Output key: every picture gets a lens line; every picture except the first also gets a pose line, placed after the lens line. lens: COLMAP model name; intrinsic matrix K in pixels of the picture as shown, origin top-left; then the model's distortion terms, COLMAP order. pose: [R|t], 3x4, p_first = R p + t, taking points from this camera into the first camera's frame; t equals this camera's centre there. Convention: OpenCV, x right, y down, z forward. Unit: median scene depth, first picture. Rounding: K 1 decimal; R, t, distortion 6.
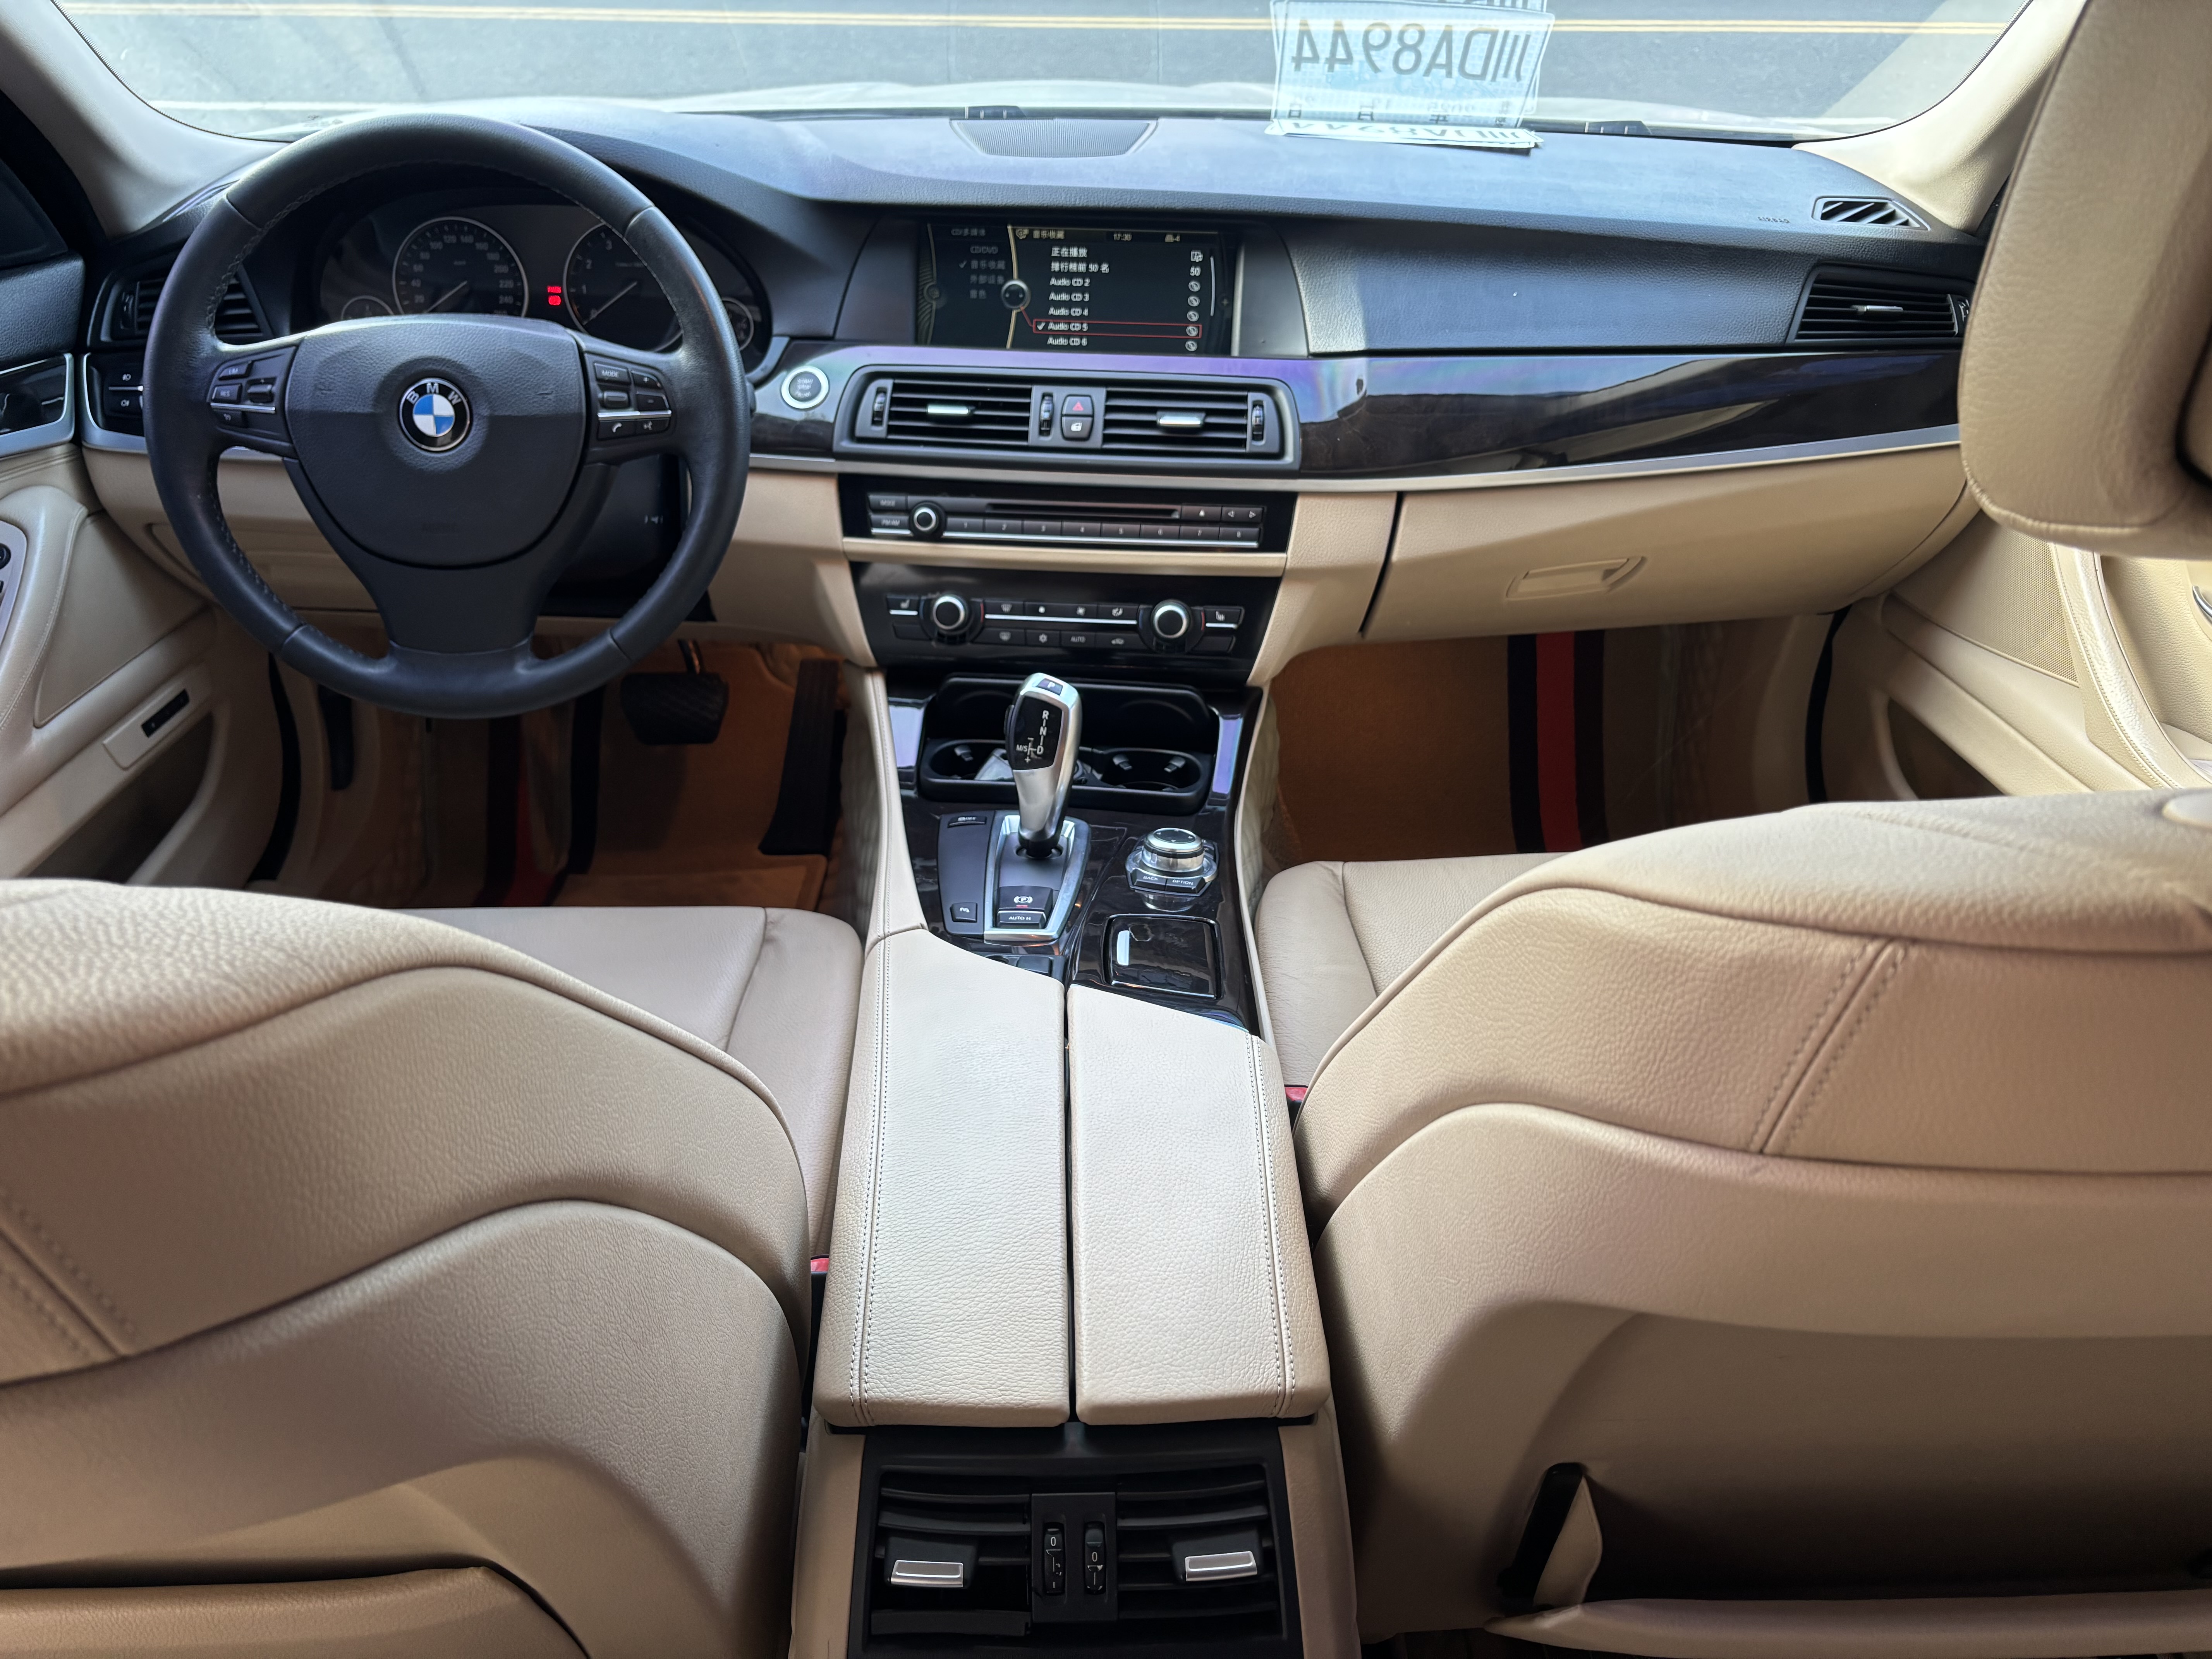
lens RADIAL K [[1649.2, 0, 1106.0], [0, 1649.2, 829.5], [0, 0, 1]] dist [0.059392, -0.053837]
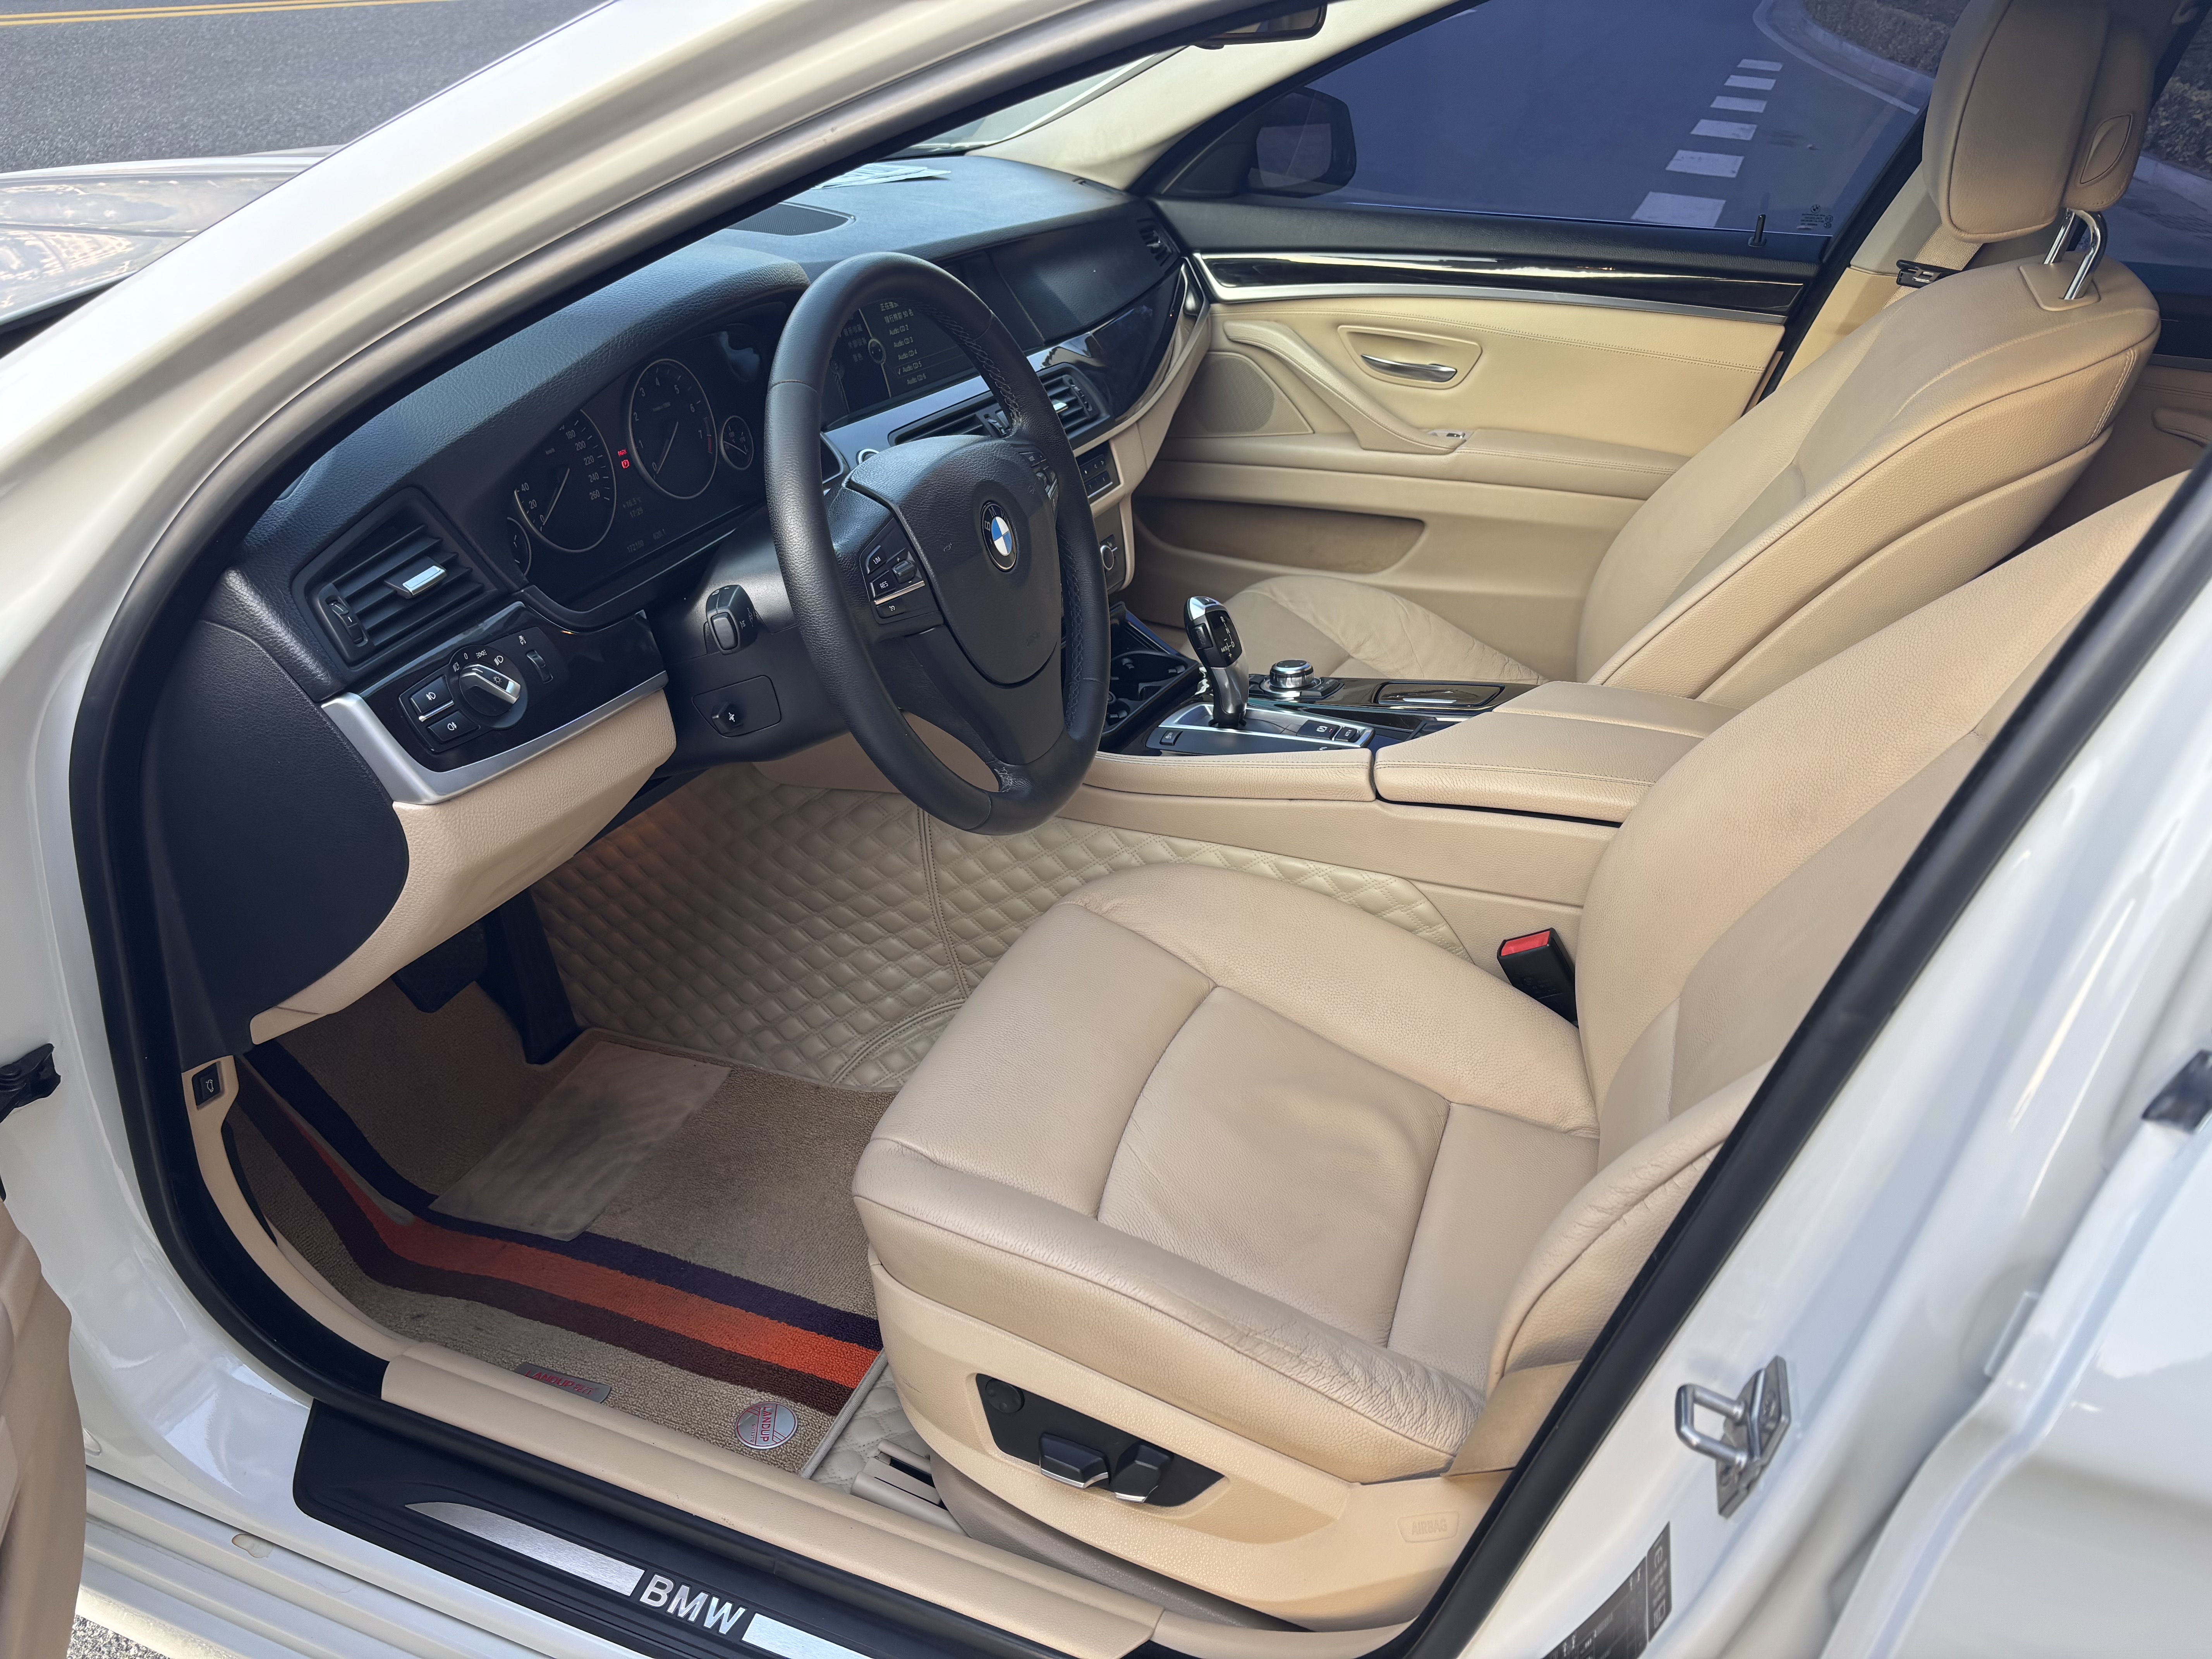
lens RADIAL K [[1642.4, 0, 1106.0], [0, 1642.4, 829.5], [0, 0, 1]] dist [0.099144, -0.093216]
pose [[0.377694, -0.442478, 0.813364, -1.065822], [0.437443, 0.859486, 0.264437, -0.274700], [-0.816082, 0.255924, 0.518182, 0.375131]]
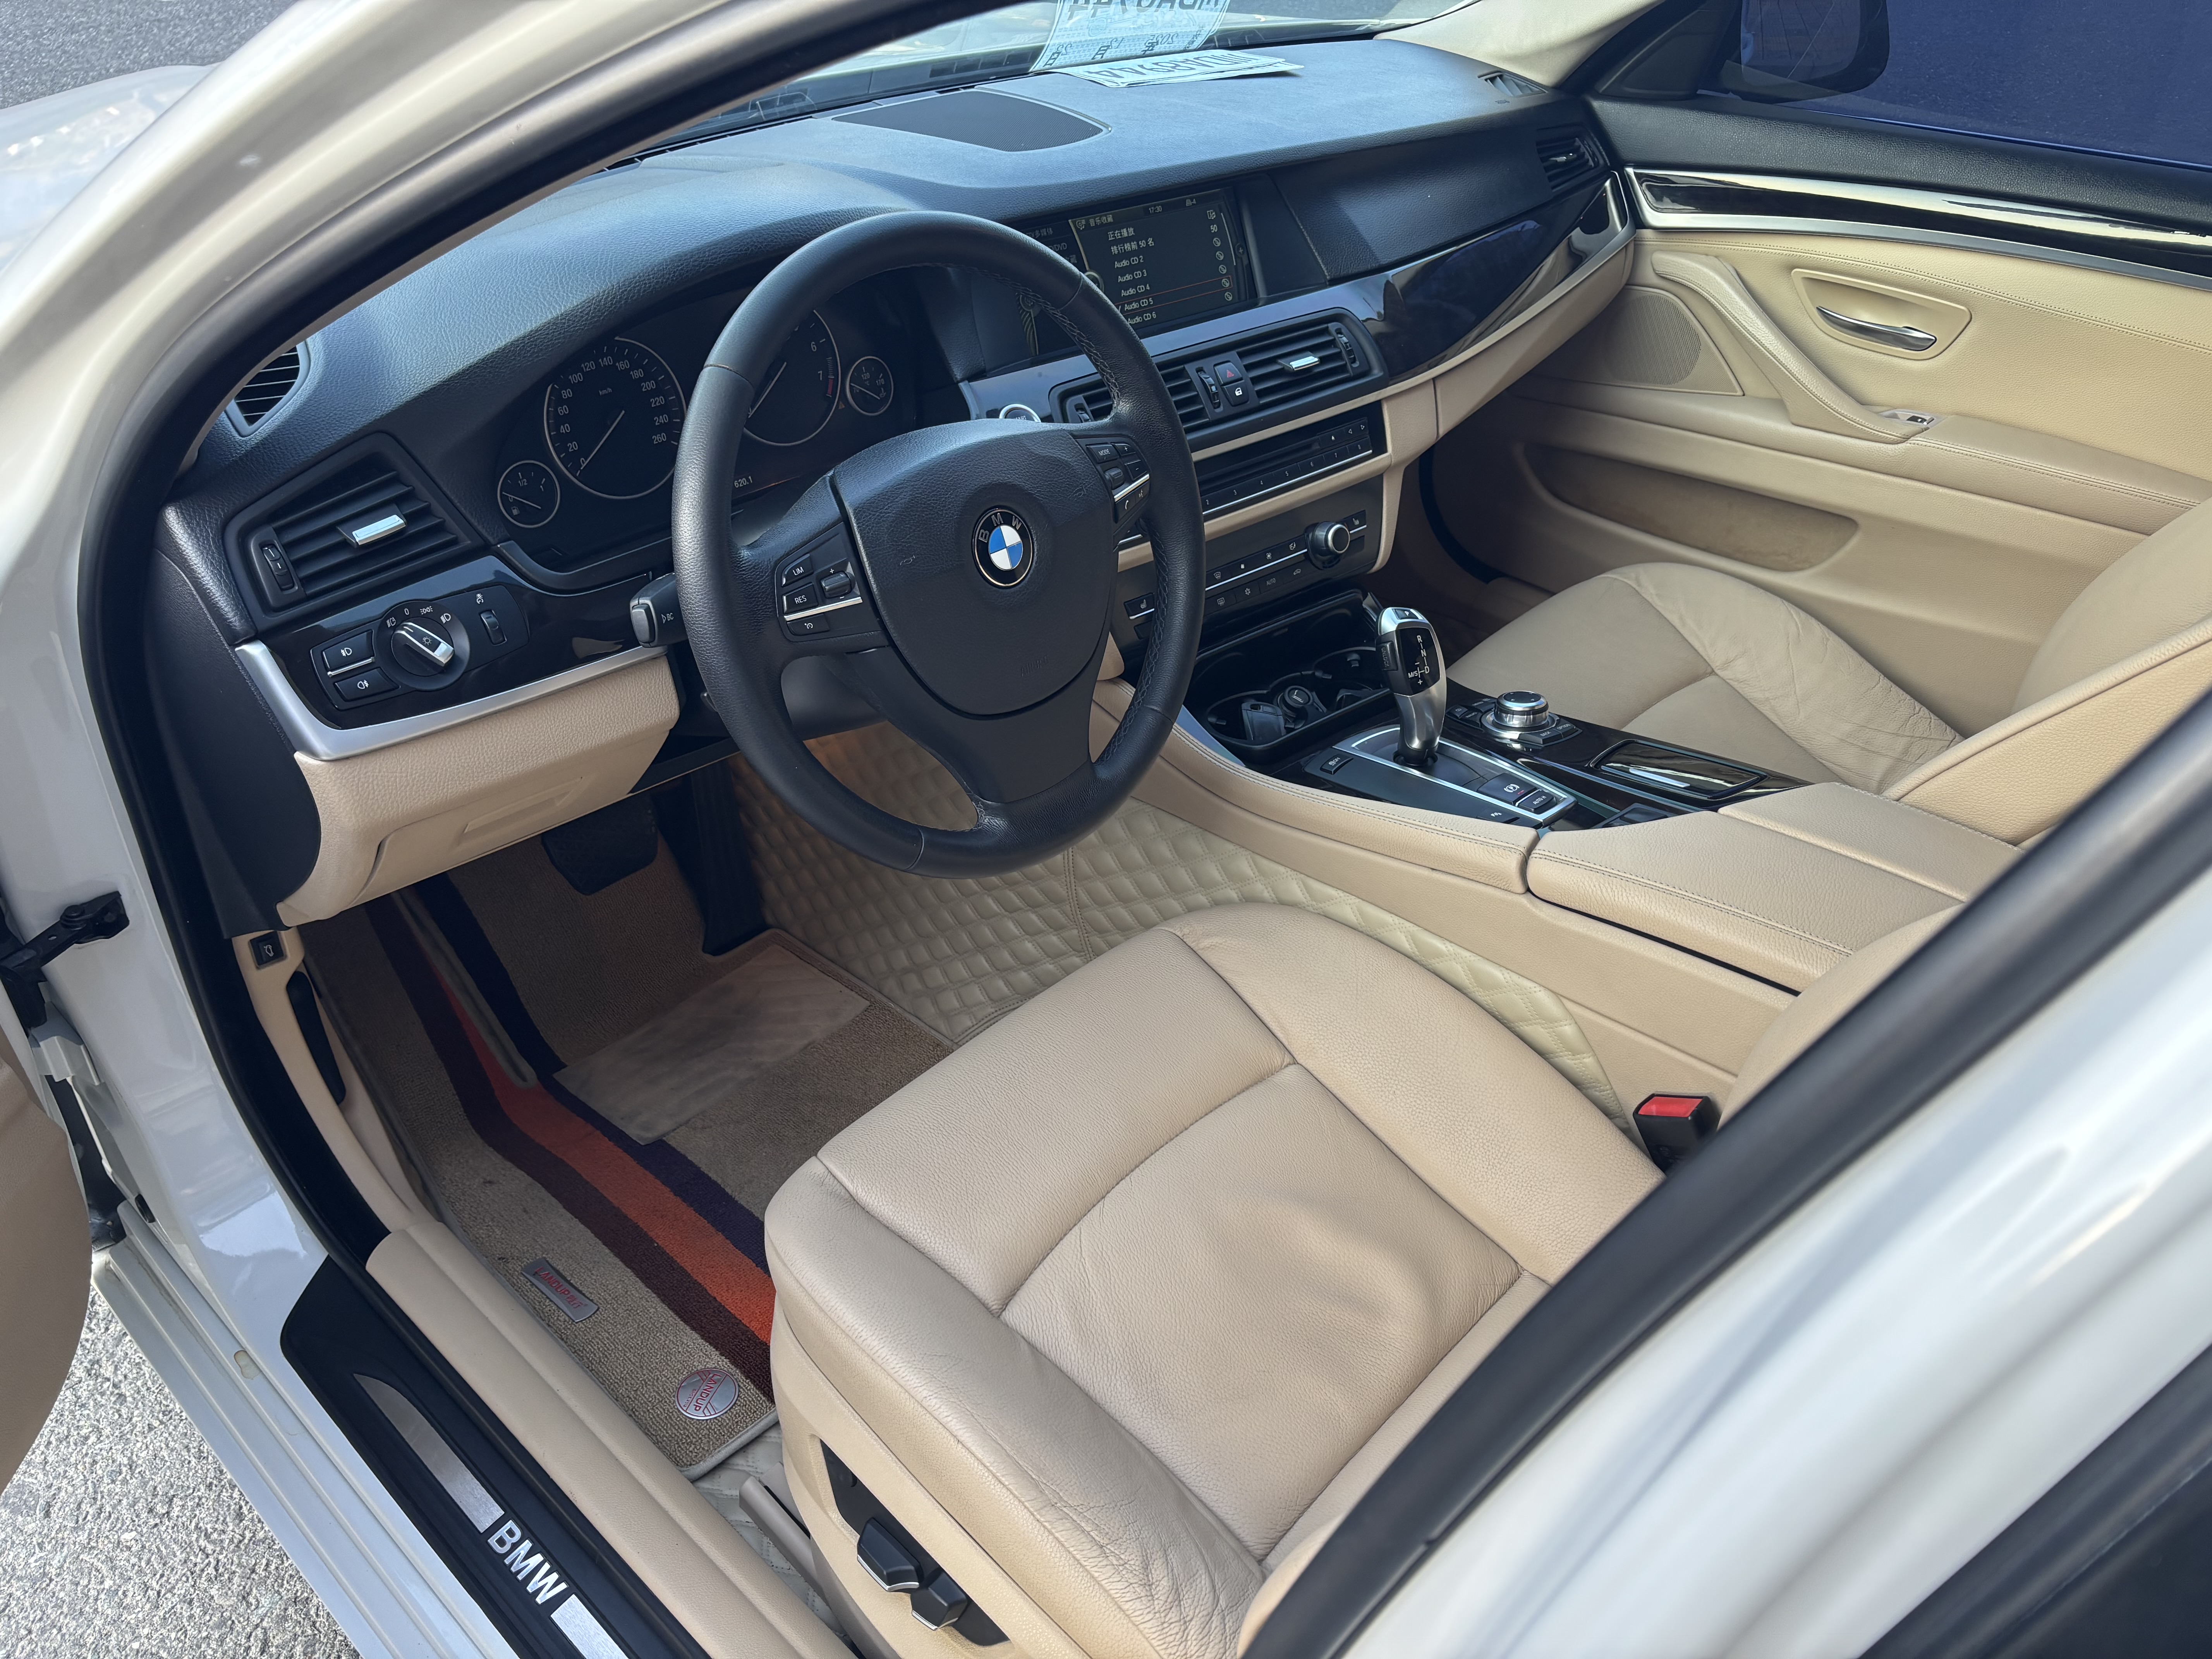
lens RADIAL K [[1649.2, 0, 1106.0], [0, 1649.2, 829.5], [0, 0, 1]] dist [0.059392, -0.053837]
pose [[0.708389, -0.401361, 0.580599, -0.781232], [0.349964, 0.914079, 0.204902, -0.224409], [-0.612953, 0.058038, 0.787985, 0.212668]]
